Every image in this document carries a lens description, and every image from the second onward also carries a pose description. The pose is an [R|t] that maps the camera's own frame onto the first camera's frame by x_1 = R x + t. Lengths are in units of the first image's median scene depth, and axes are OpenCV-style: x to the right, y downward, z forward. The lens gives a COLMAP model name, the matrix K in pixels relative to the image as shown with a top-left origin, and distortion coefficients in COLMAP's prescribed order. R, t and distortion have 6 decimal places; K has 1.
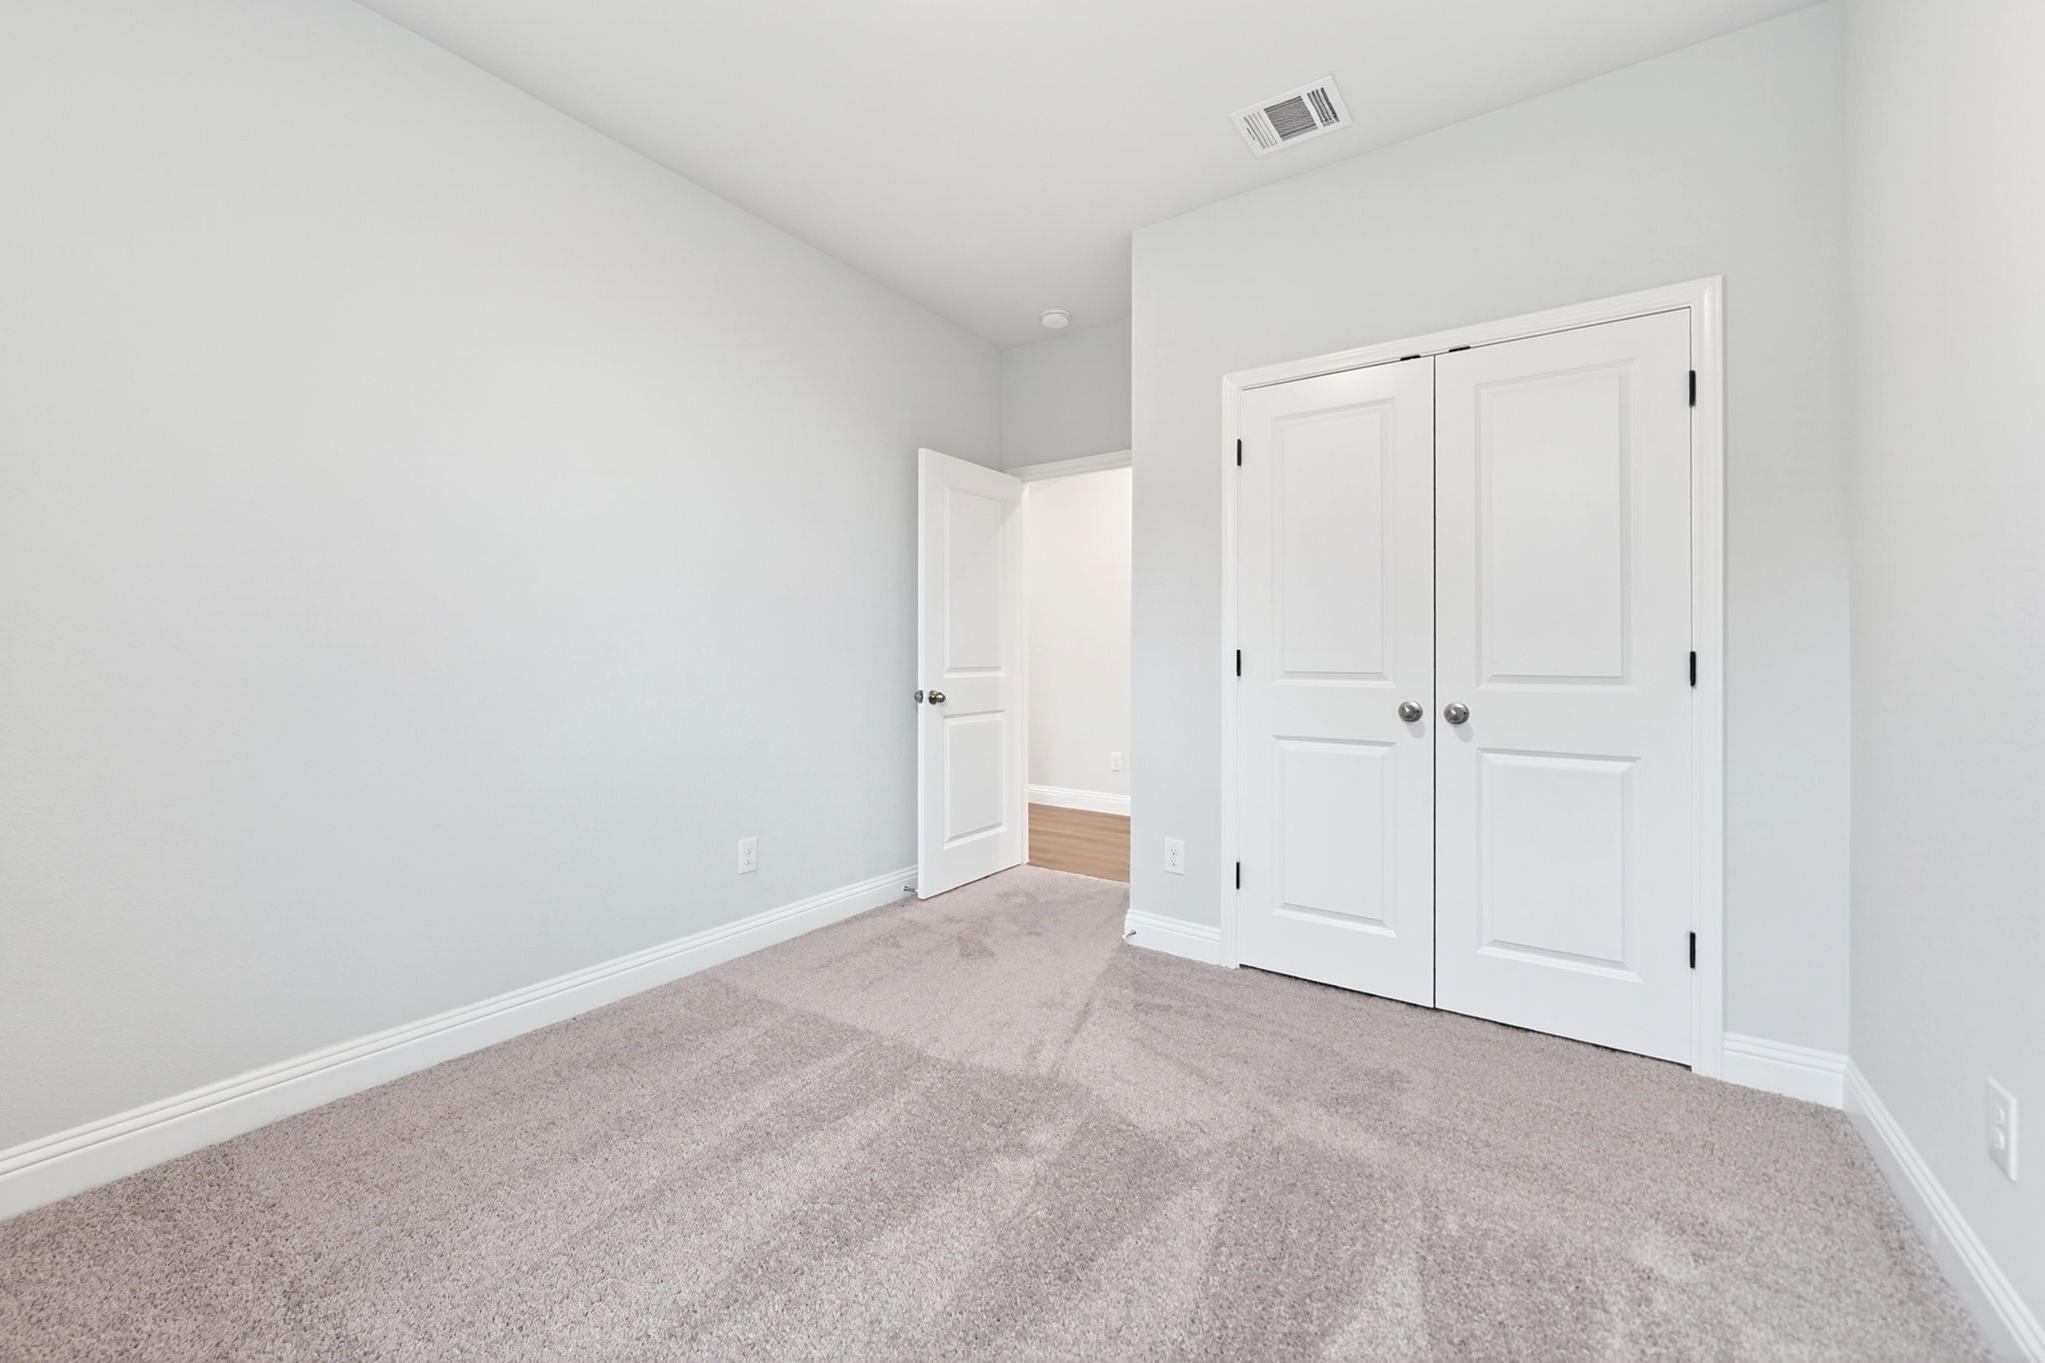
lens RADIAL K [[796.1, 0, 1029.9], [0, 796.1, 649.9], [0, 0, 1]] dist [-0.005966, -0.000140]
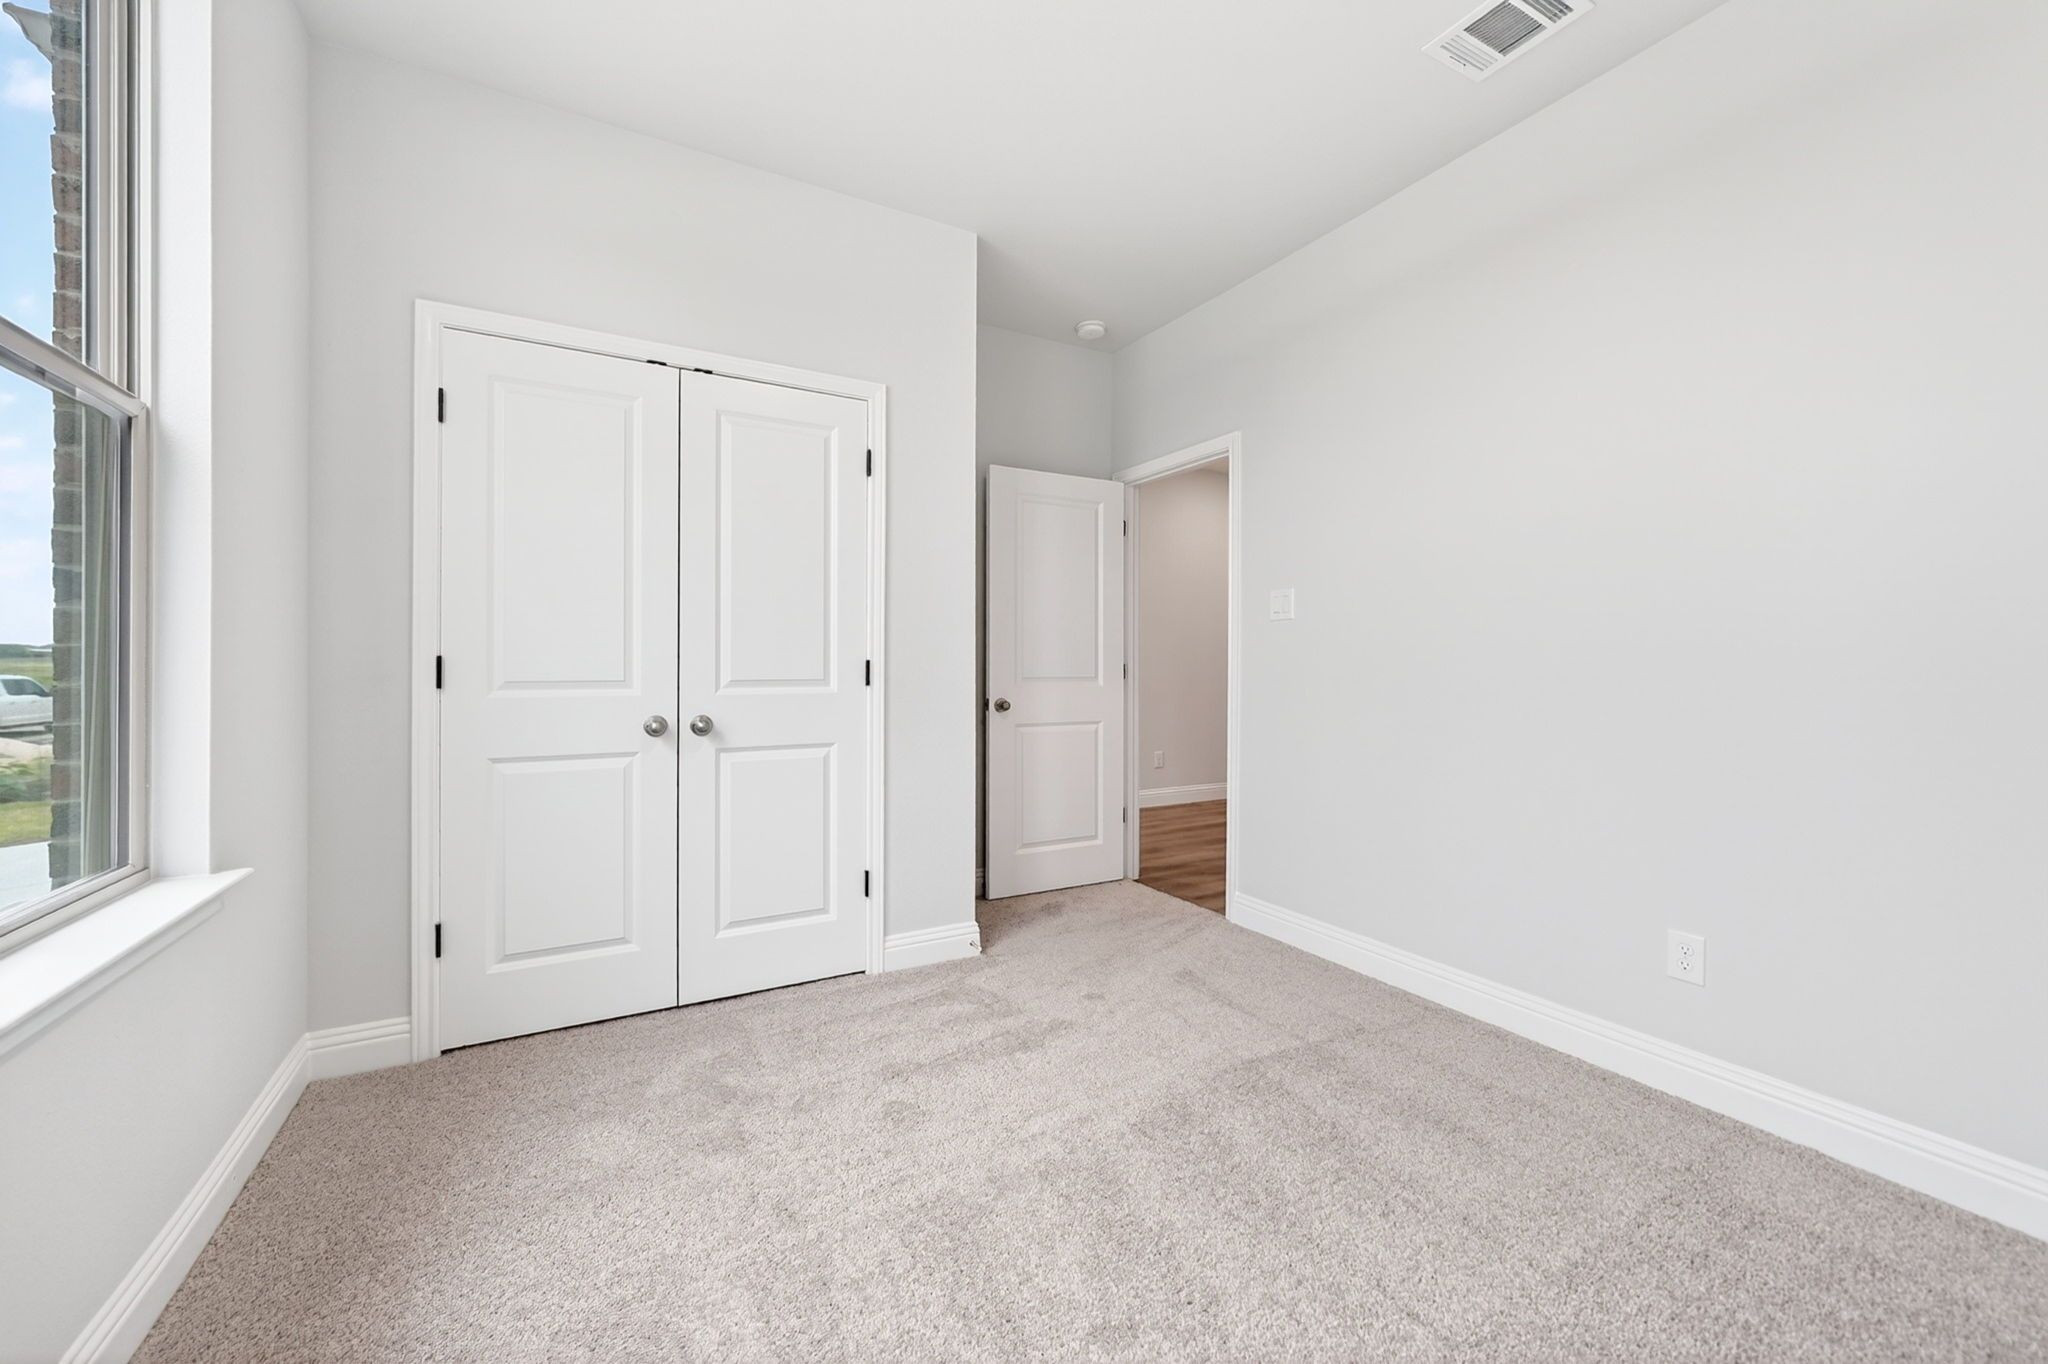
lens RADIAL K [[797.2, 0, 1023.1], [0, 797.2, 667.8], [0, 0, 1]] dist [-0.005966, -0.000140]
pose [[0.446713, -0.006342, 0.894655, -0.220085], [-0.006194, 0.999929, 0.010181, 0.000431], [-0.894656, -0.010090, 0.446642, 0.151704]]
